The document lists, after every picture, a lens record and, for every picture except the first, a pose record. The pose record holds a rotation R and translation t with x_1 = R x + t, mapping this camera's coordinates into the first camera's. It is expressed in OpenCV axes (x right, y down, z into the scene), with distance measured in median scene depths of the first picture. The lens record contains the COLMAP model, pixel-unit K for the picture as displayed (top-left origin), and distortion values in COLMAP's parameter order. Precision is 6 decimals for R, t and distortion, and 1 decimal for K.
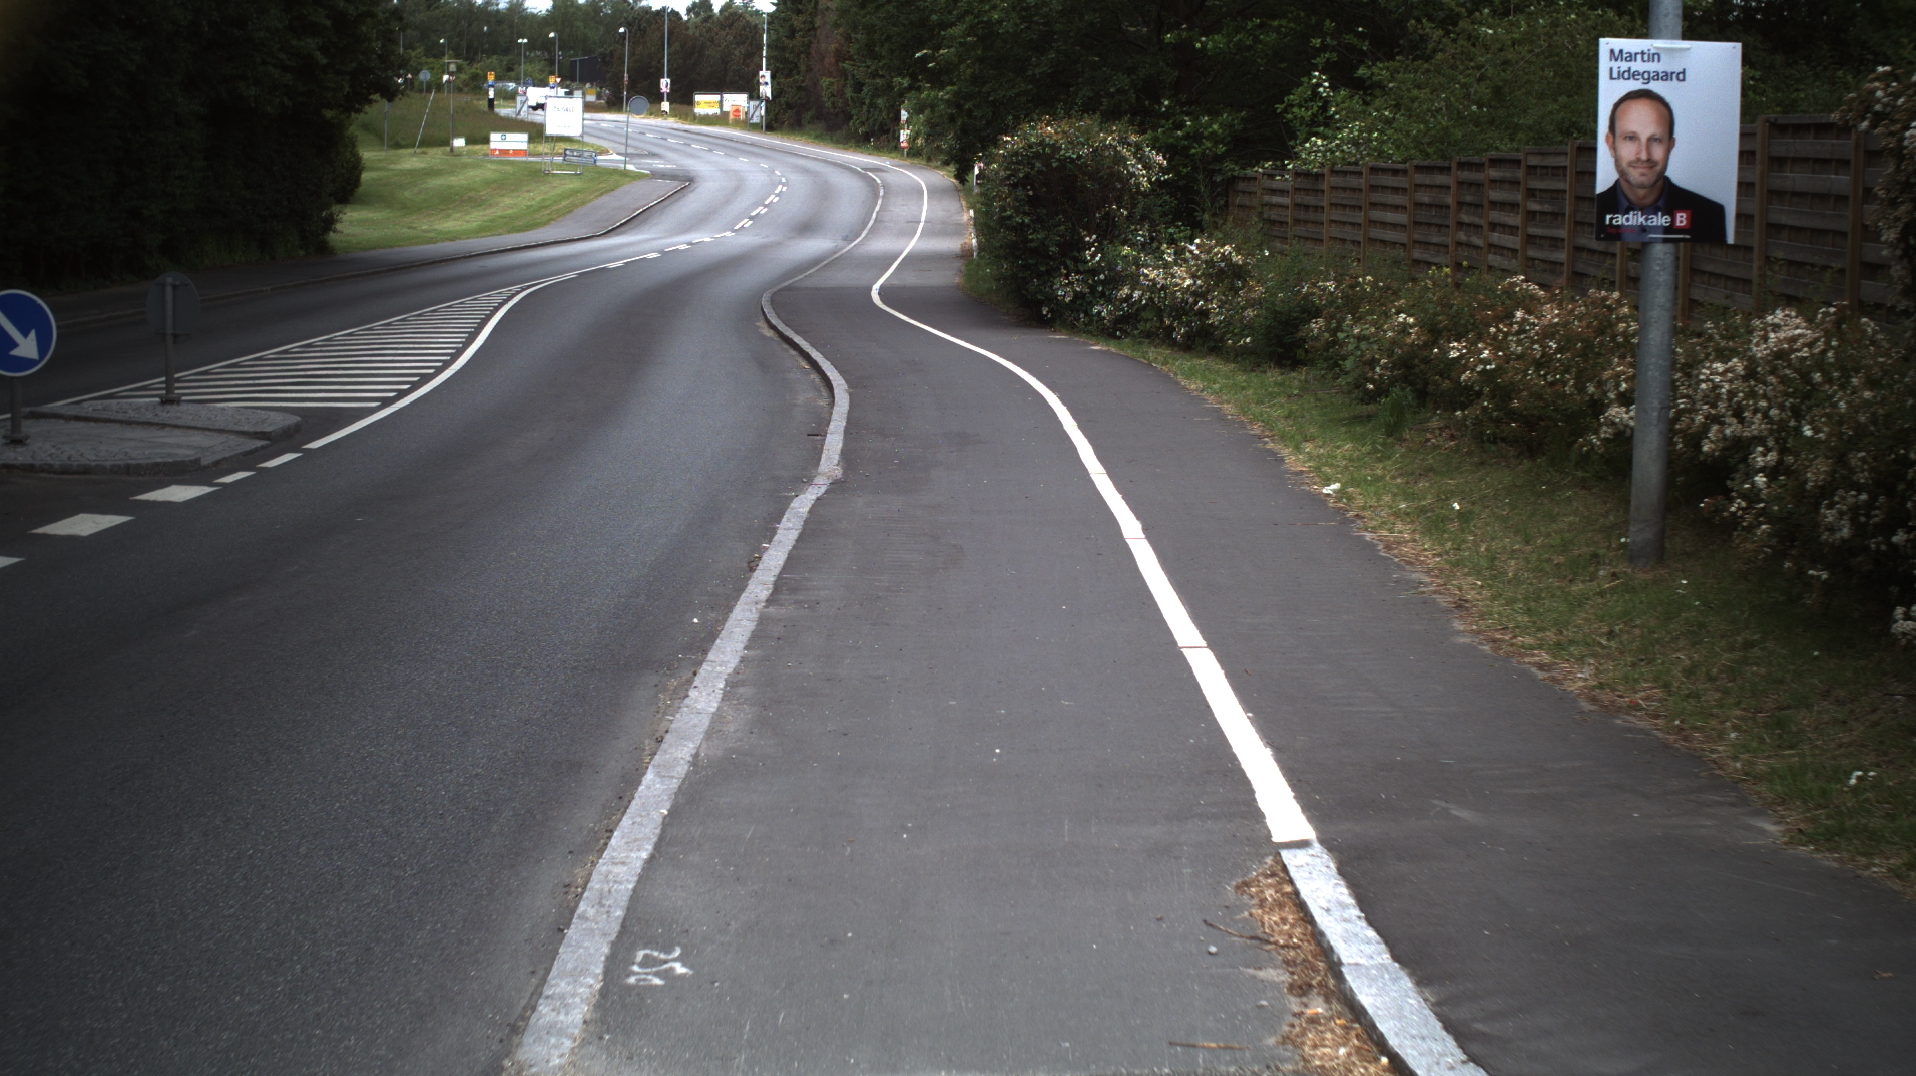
lens RADIAL K [[3481.2, 0, 958.0], [0, 3481.2, 538.0], [0, 0, 1]] dist [-0.290705, 0.404542]
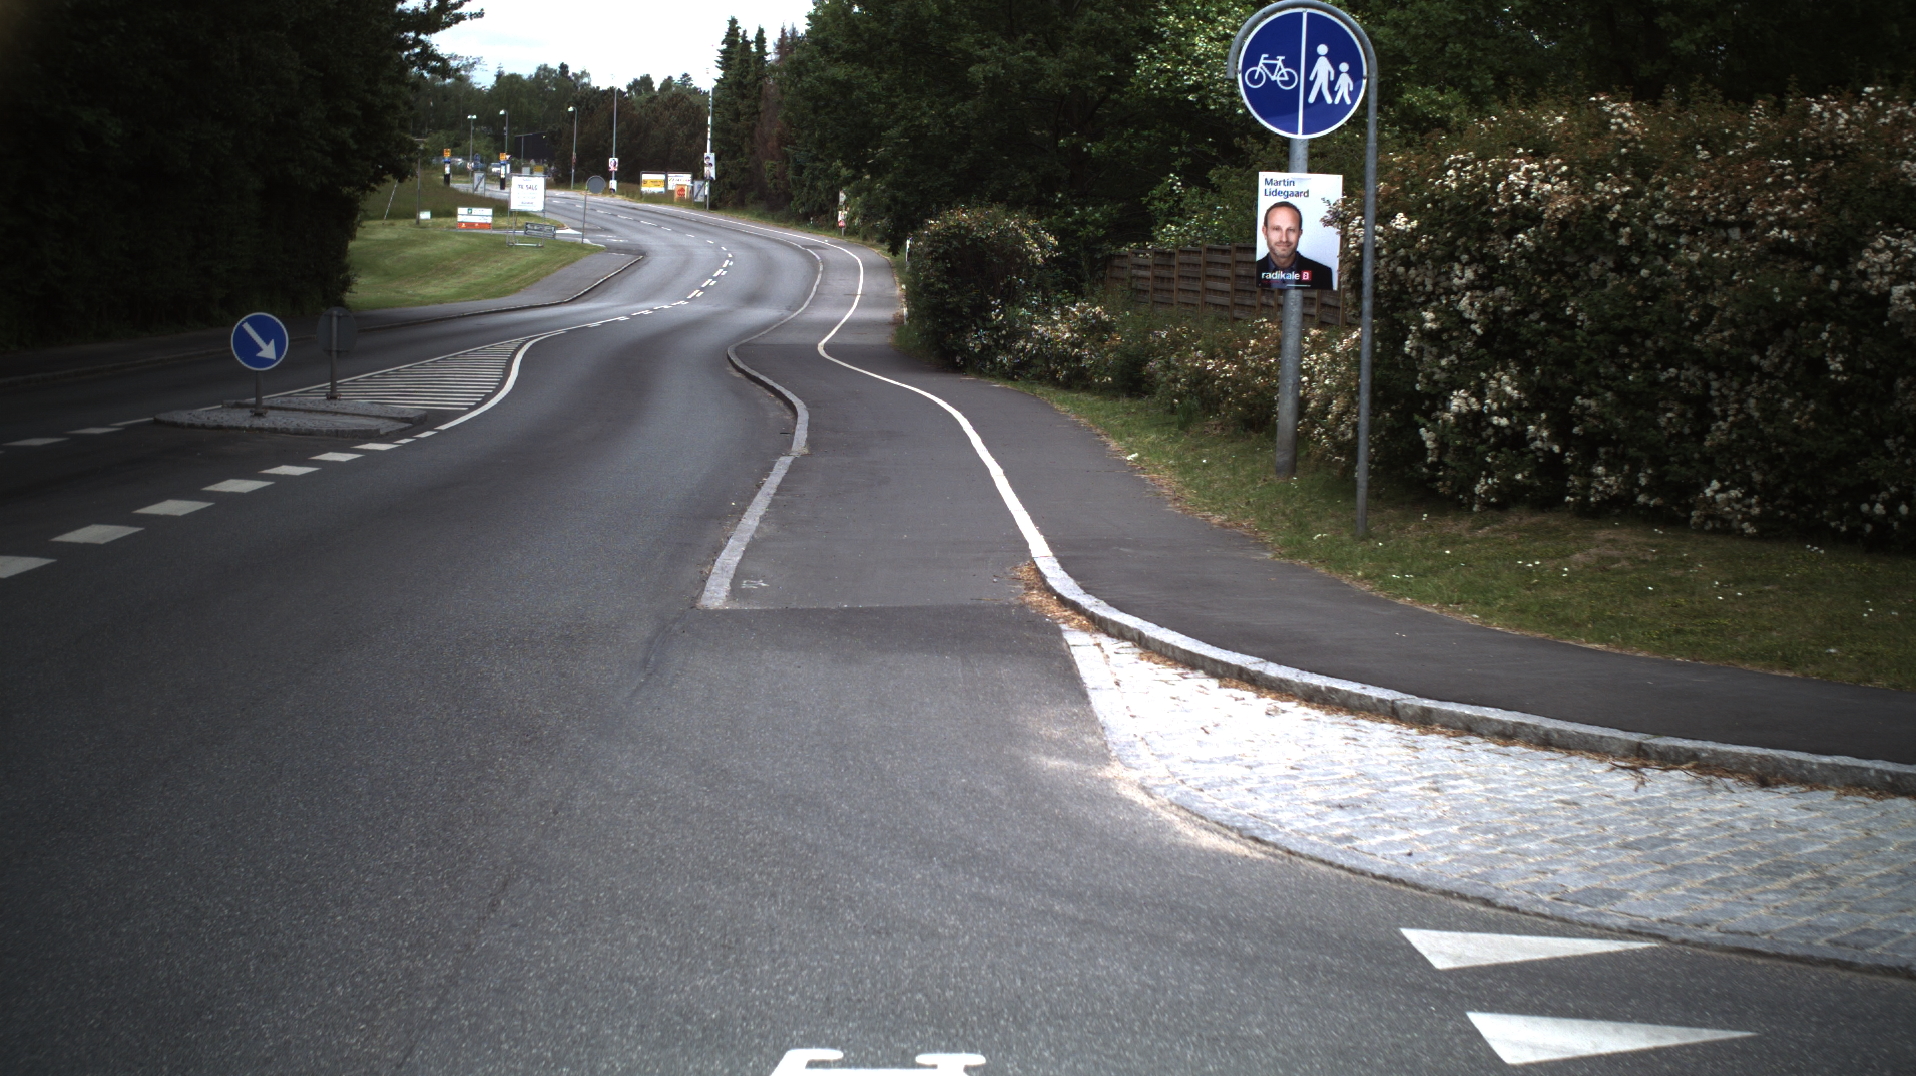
lens RADIAL K [[3481.2, 0, 958.0], [0, 3481.2, 538.0], [0, 0, 1]] dist [-0.290705, 0.404542]
pose [[0.999703, 0.013907, 0.020037, 0.000454], [-0.013444, 0.999643, -0.023077, 0.028388], [-0.020350, 0.022801, 0.999533, -0.256748]]
